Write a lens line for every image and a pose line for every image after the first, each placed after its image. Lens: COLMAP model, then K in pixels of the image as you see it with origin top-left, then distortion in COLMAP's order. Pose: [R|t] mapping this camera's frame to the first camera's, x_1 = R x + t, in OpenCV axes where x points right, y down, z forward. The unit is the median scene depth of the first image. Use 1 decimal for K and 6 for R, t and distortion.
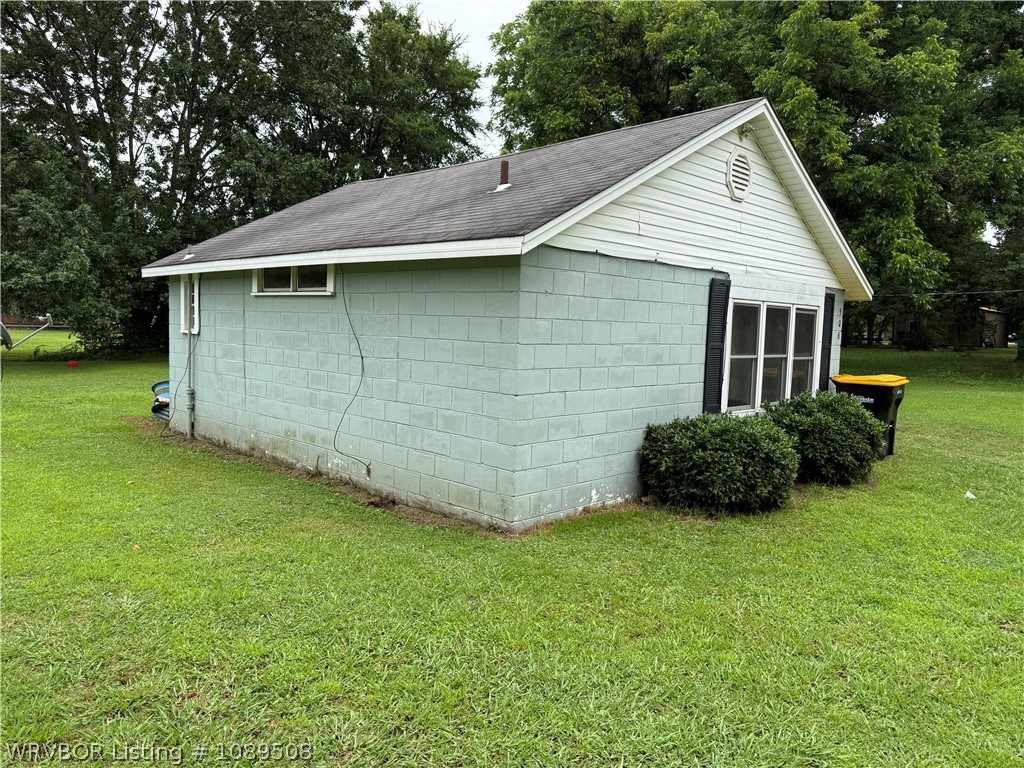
lens RADIAL K [[713.5, 0, 512.0], [0, 713.5, 384.0], [0, 0, 1]] dist [0.139984, -0.220403]
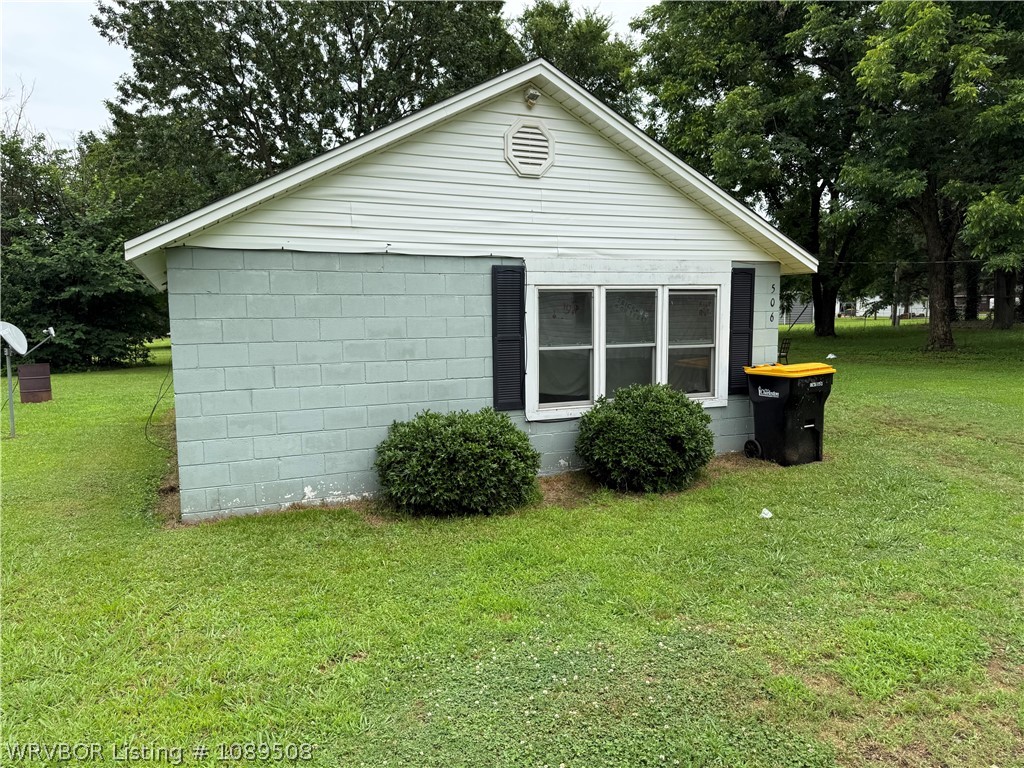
lens RADIAL K [[713.5, 0, 512.0], [0, 713.5, 384.0], [0, 0, 1]] dist [0.139984, -0.220403]
pose [[0.930627, -0.006690, -0.365907, 0.638116], [0.012492, 0.999831, 0.013492, -0.004955], [0.365755, -0.017127, 0.930554, 0.143682]]
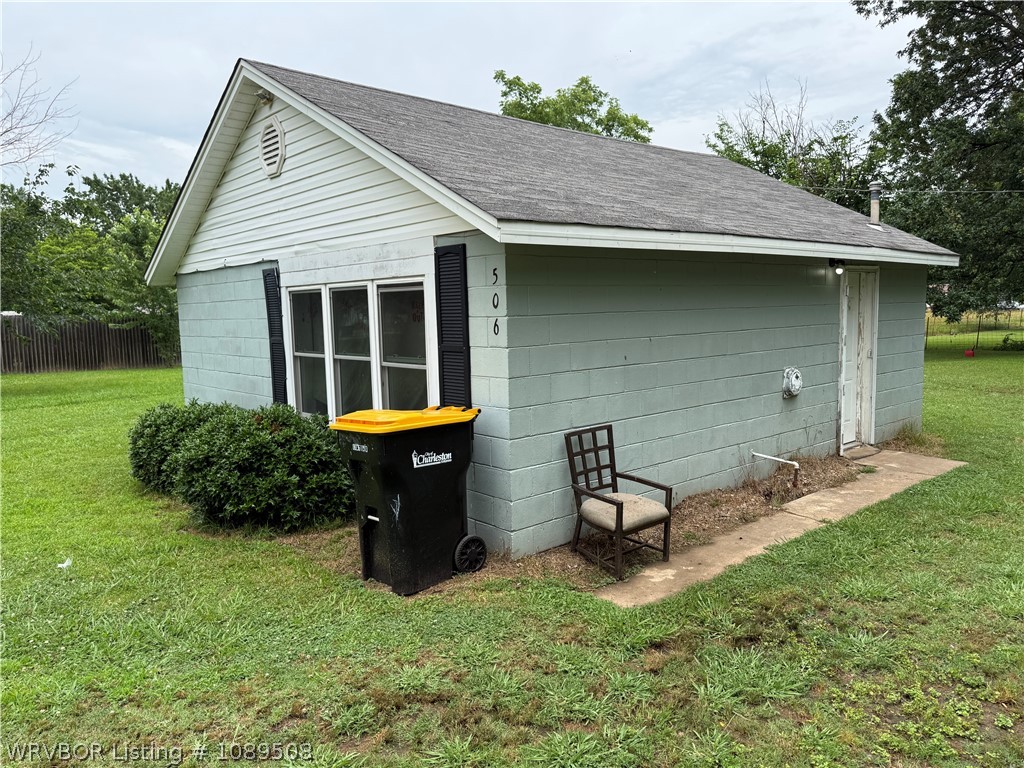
lens RADIAL K [[713.5, 0, 512.0], [0, 713.5, 384.0], [0, 0, 1]] dist [0.139984, -0.220403]
pose [[-0.060982, 0.074711, -0.995339, 1.226405], [-0.054885, 0.995435, 0.078081, -0.088438], [0.996629, 0.059391, -0.056603, 1.390374]]
